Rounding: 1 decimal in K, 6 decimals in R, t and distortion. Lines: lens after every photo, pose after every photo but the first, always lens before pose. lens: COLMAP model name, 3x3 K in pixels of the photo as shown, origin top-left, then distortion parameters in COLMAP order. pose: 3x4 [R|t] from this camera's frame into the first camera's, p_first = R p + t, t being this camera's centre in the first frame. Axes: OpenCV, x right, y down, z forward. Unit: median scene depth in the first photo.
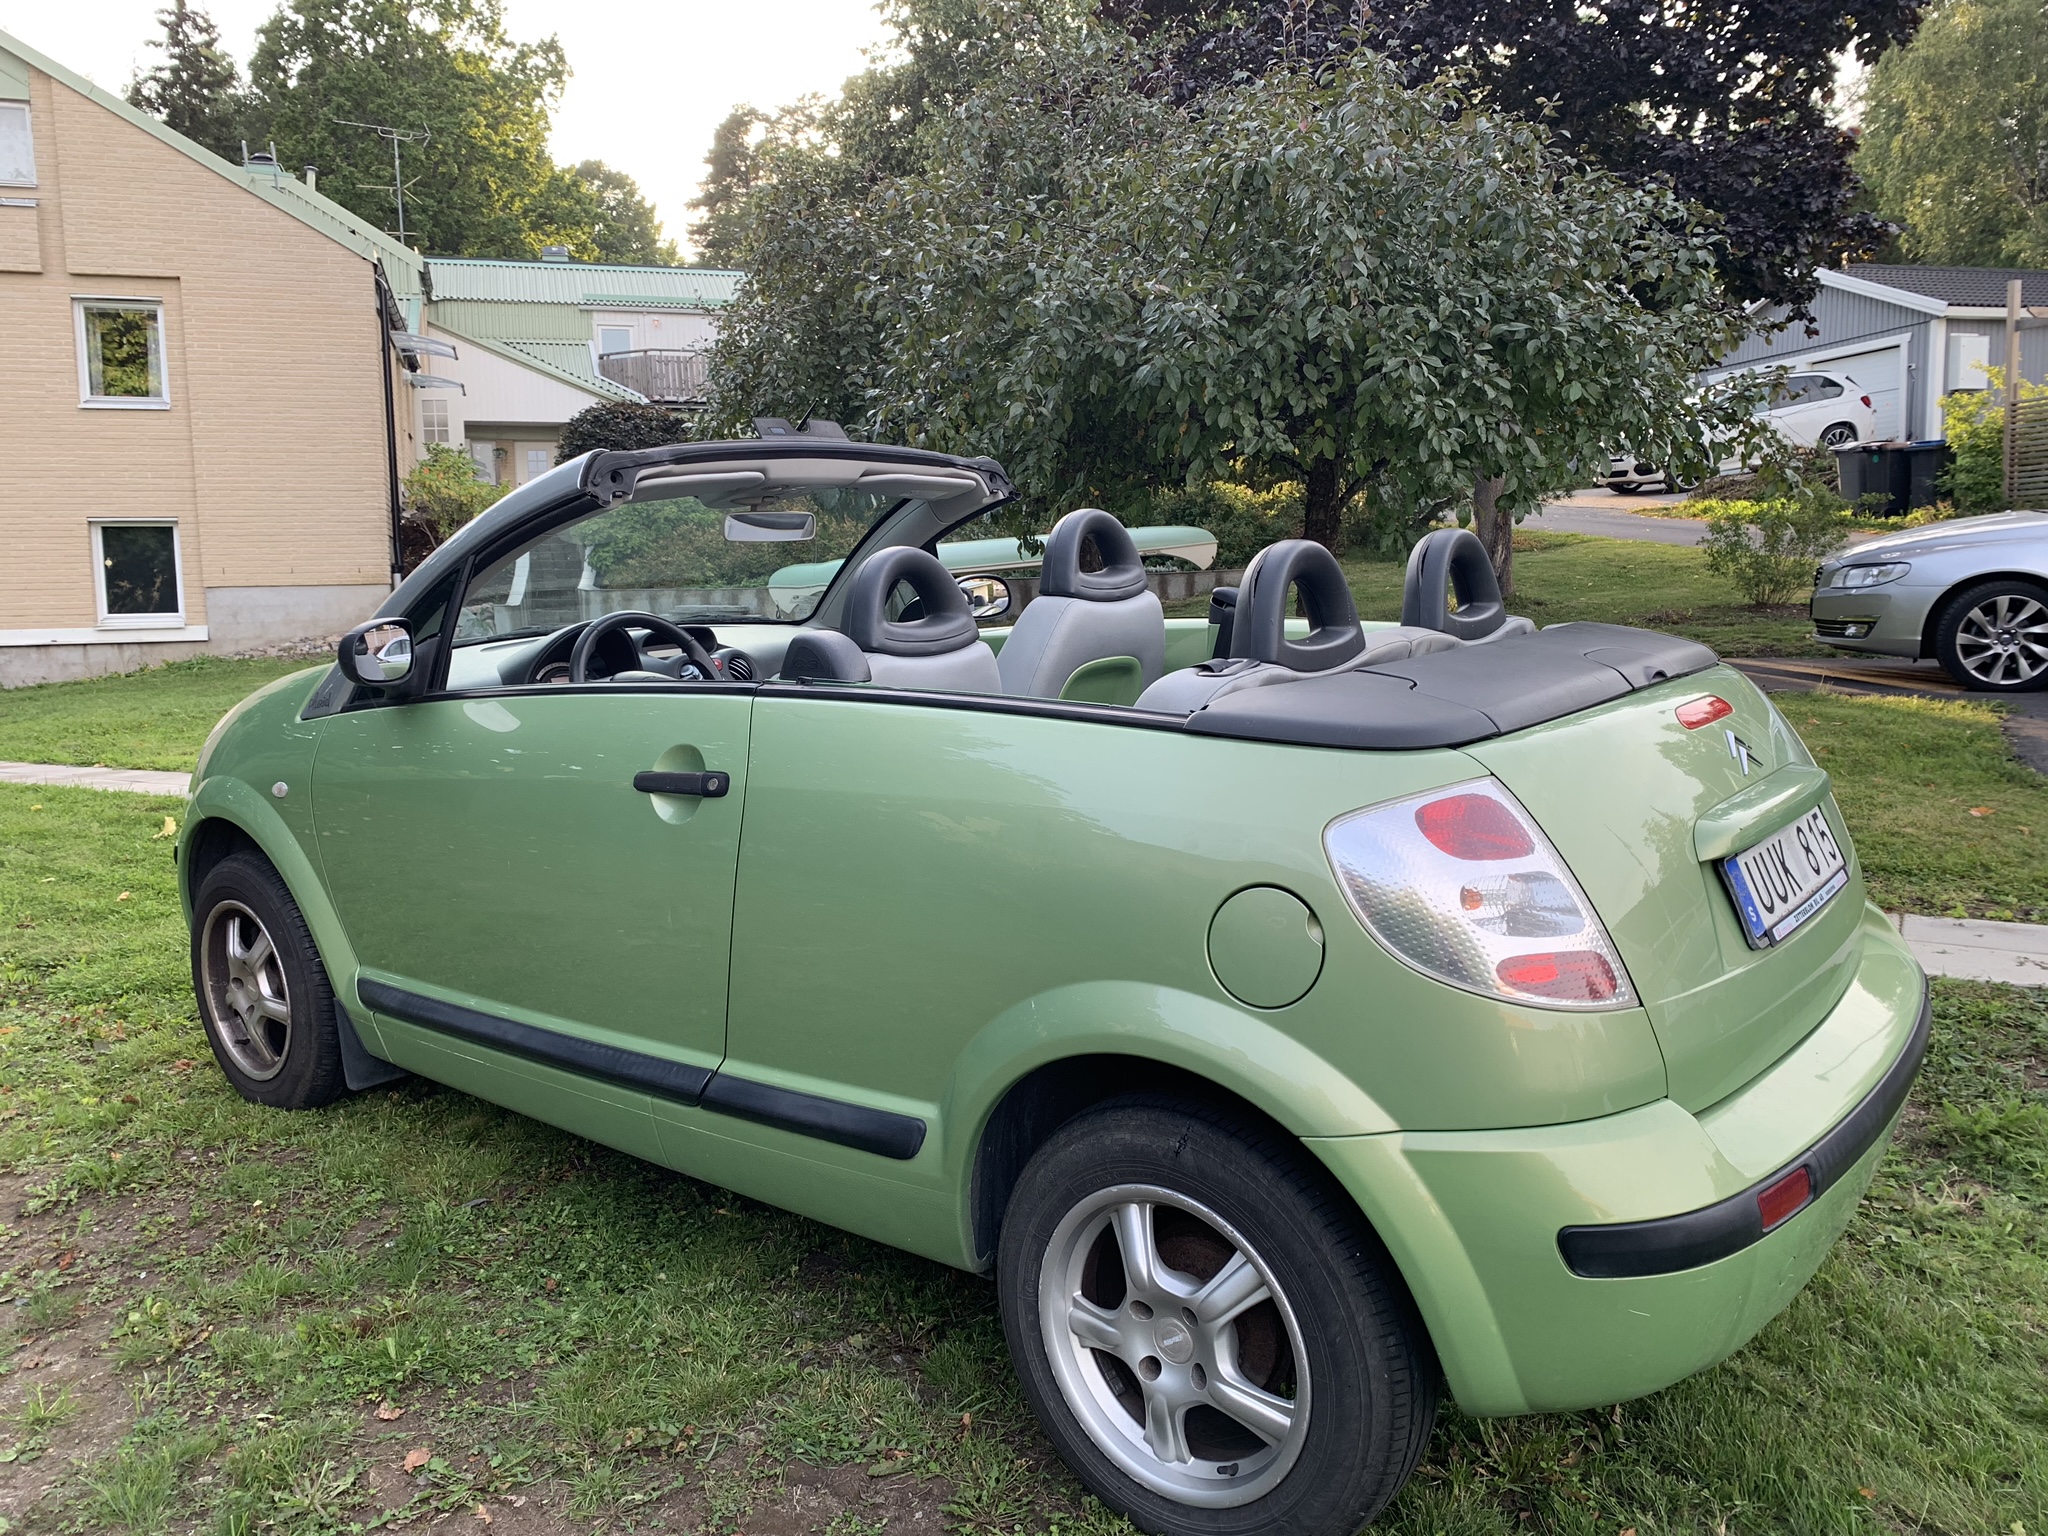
lens RADIAL K [[1570.3, 0, 1021.6], [0, 1570.3, 767.8], [0, 0, 1]] dist [0.012545, -0.007613]
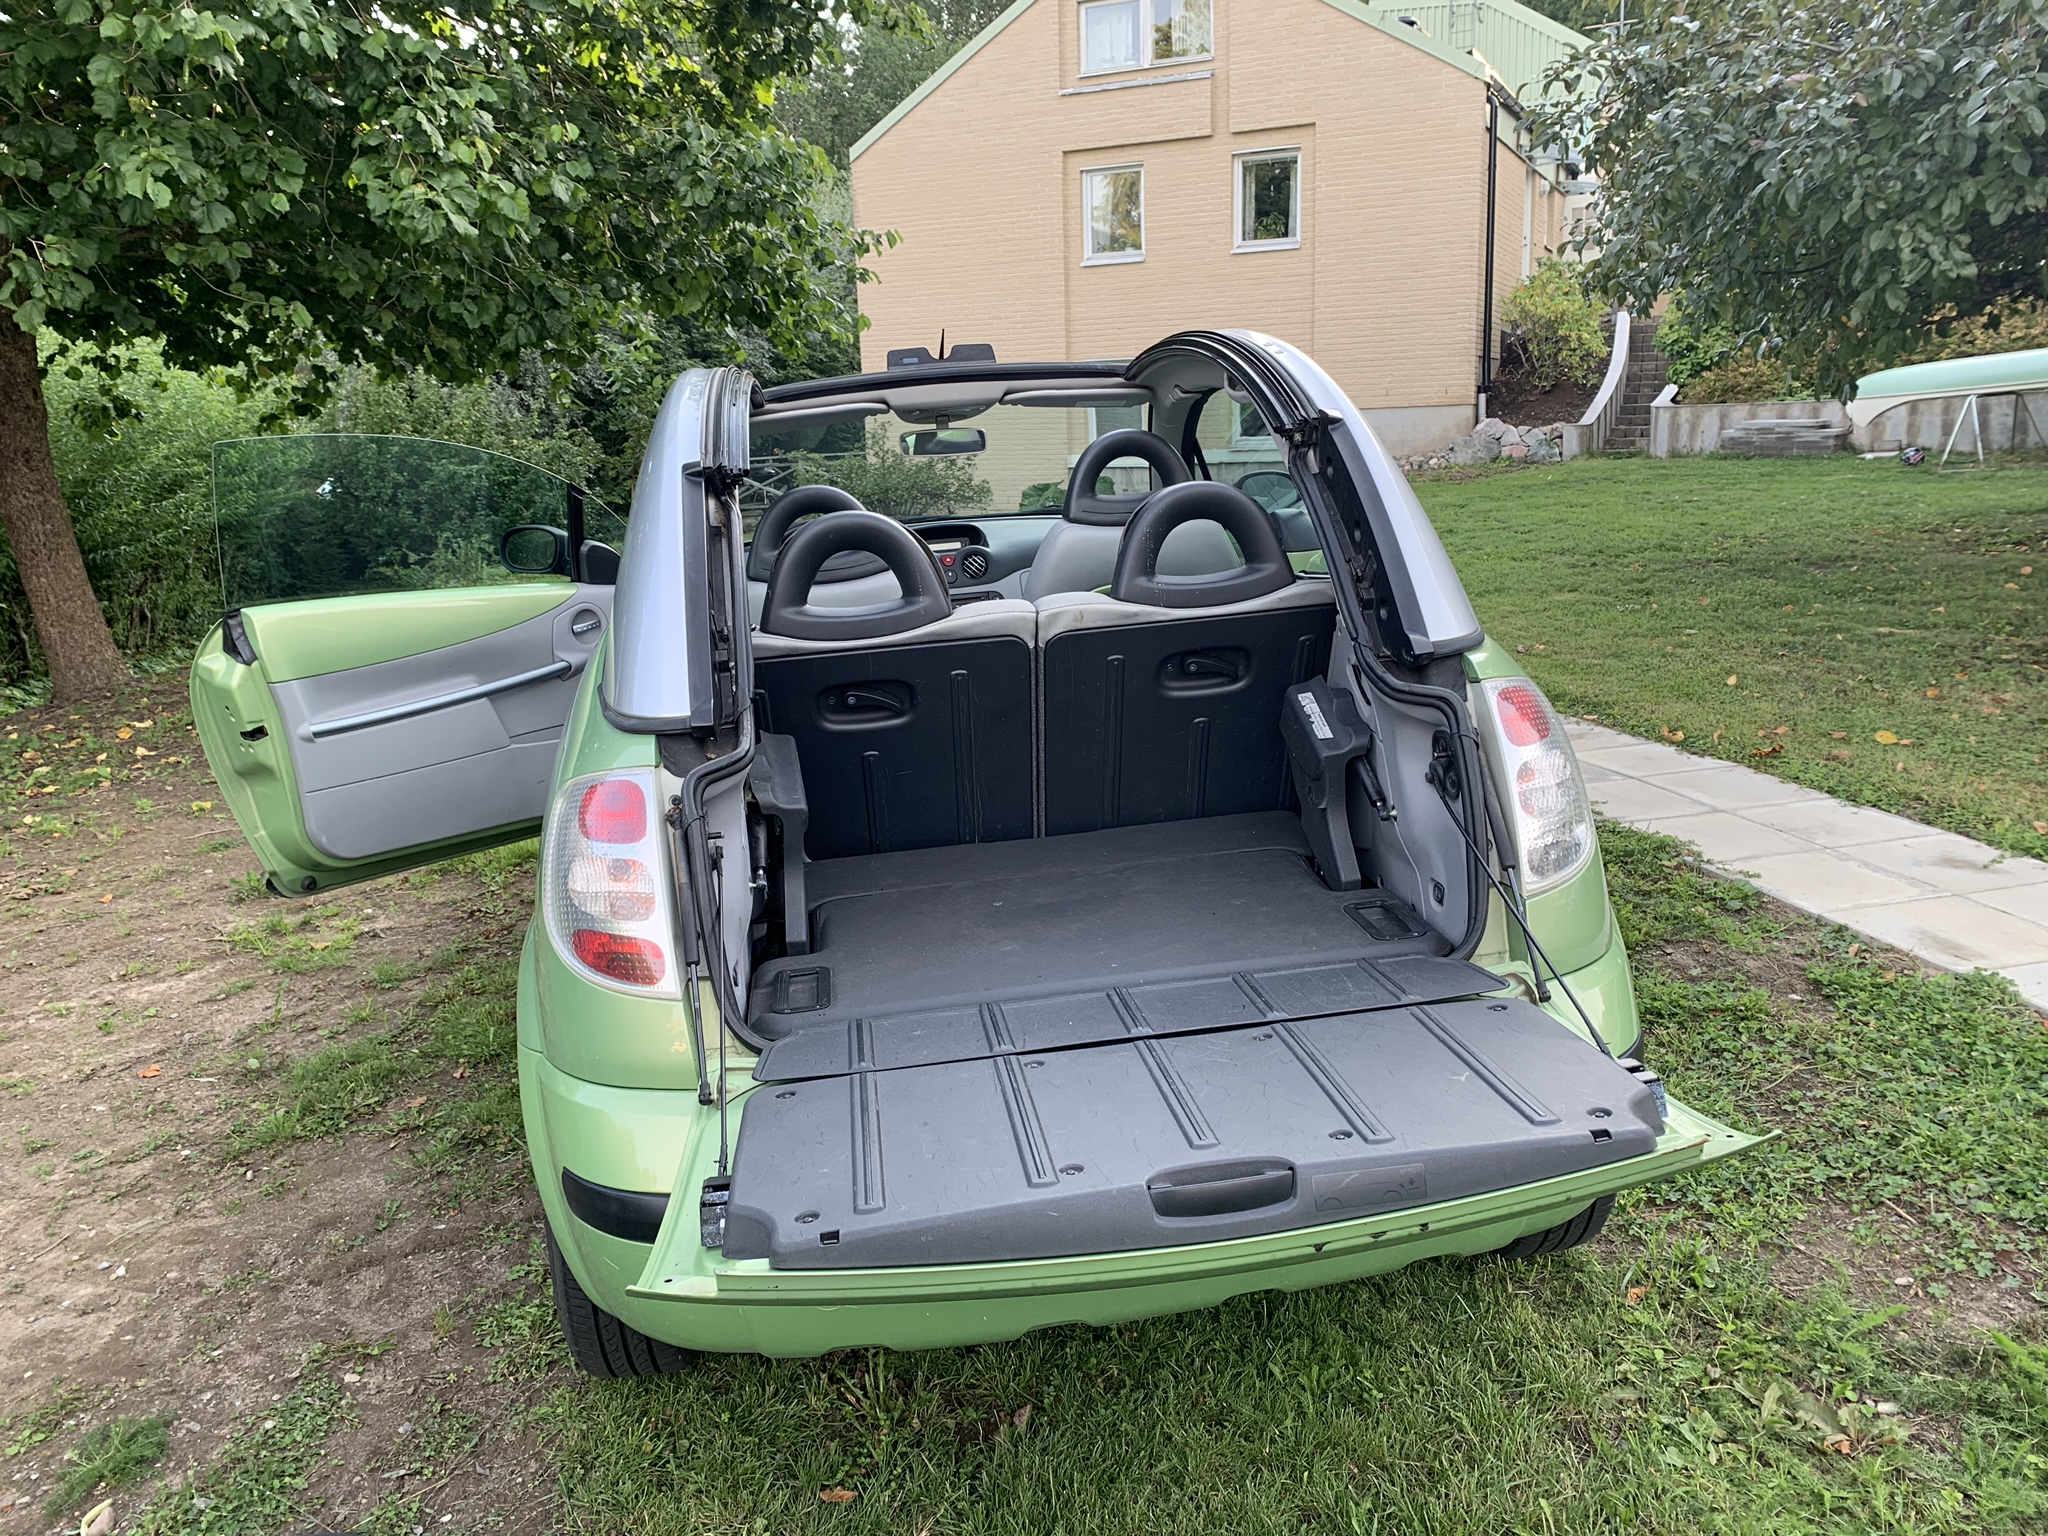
lens RADIAL K [[1570.3, 0, 1023.2], [0, 1570.3, 760.4], [0, 0, 1]] dist [0.012545, -0.007613]
pose [[0.720153, 0.141841, -0.679162, 0.125591], [-0.059302, 0.987881, 0.143434, -0.017123], [0.691276, -0.063019, 0.719837, 0.040558]]
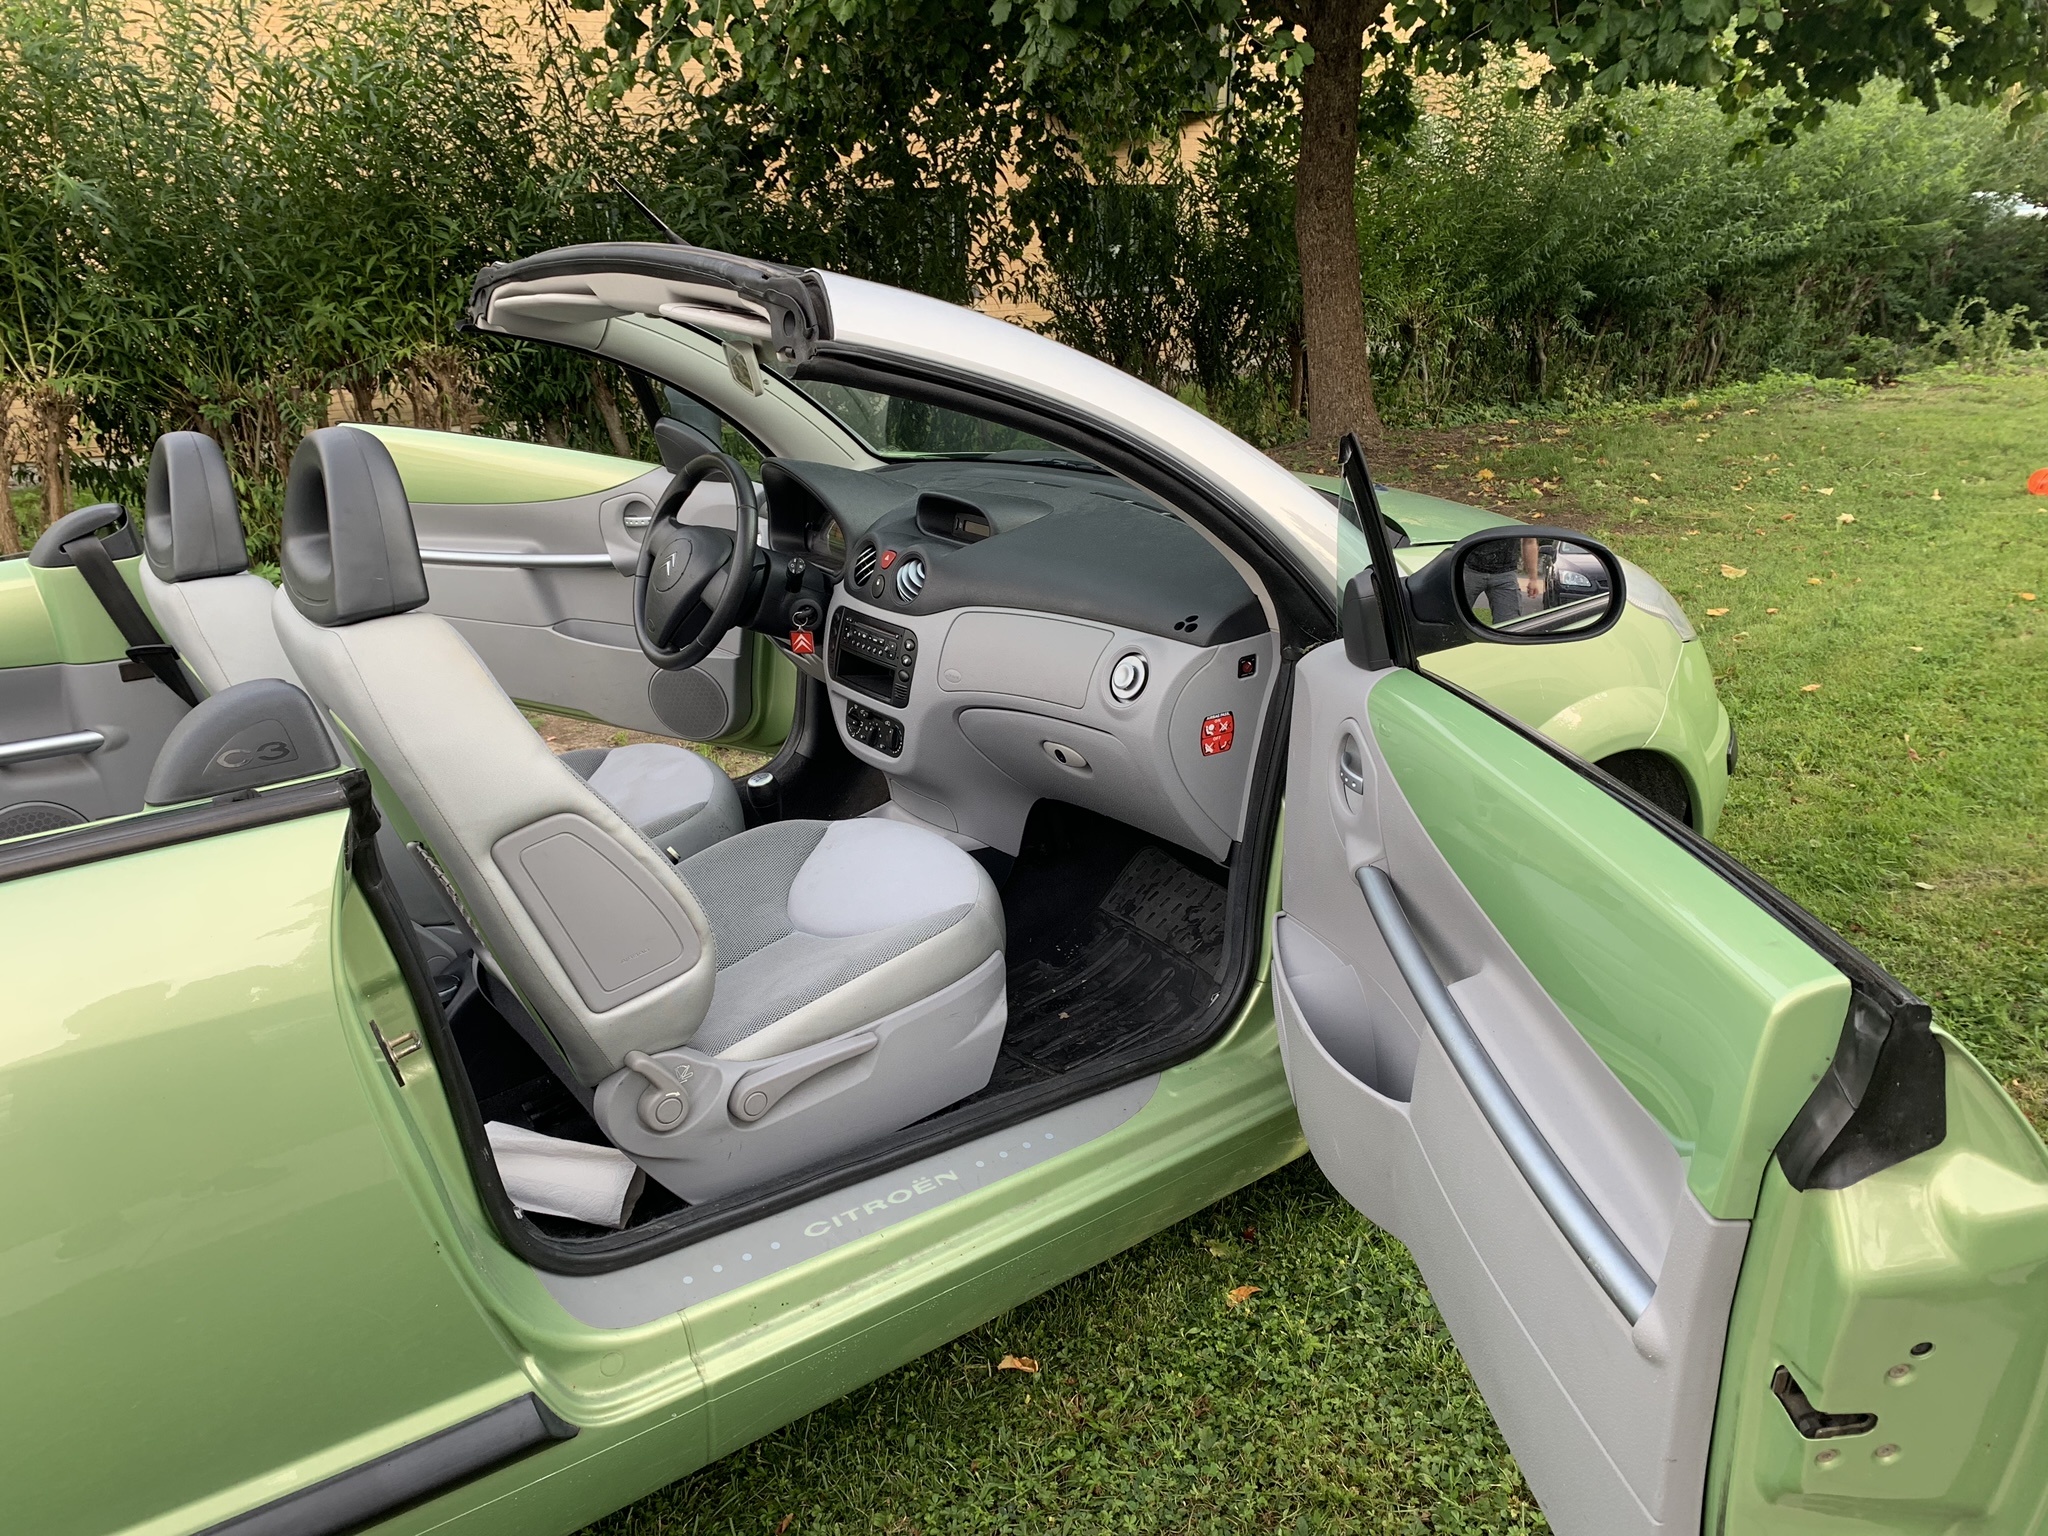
lens RADIAL K [[1570.3, 0, 1024.1], [0, 1570.3, 761.6], [0, 0, 1]] dist [0.012545, -0.007613]
pose [[-0.288348, 0.367940, -0.884011, 0.083433], [-0.095894, 0.907487, 0.408989, -0.053335], [0.952712, 0.202703, -0.226389, 0.244834]]
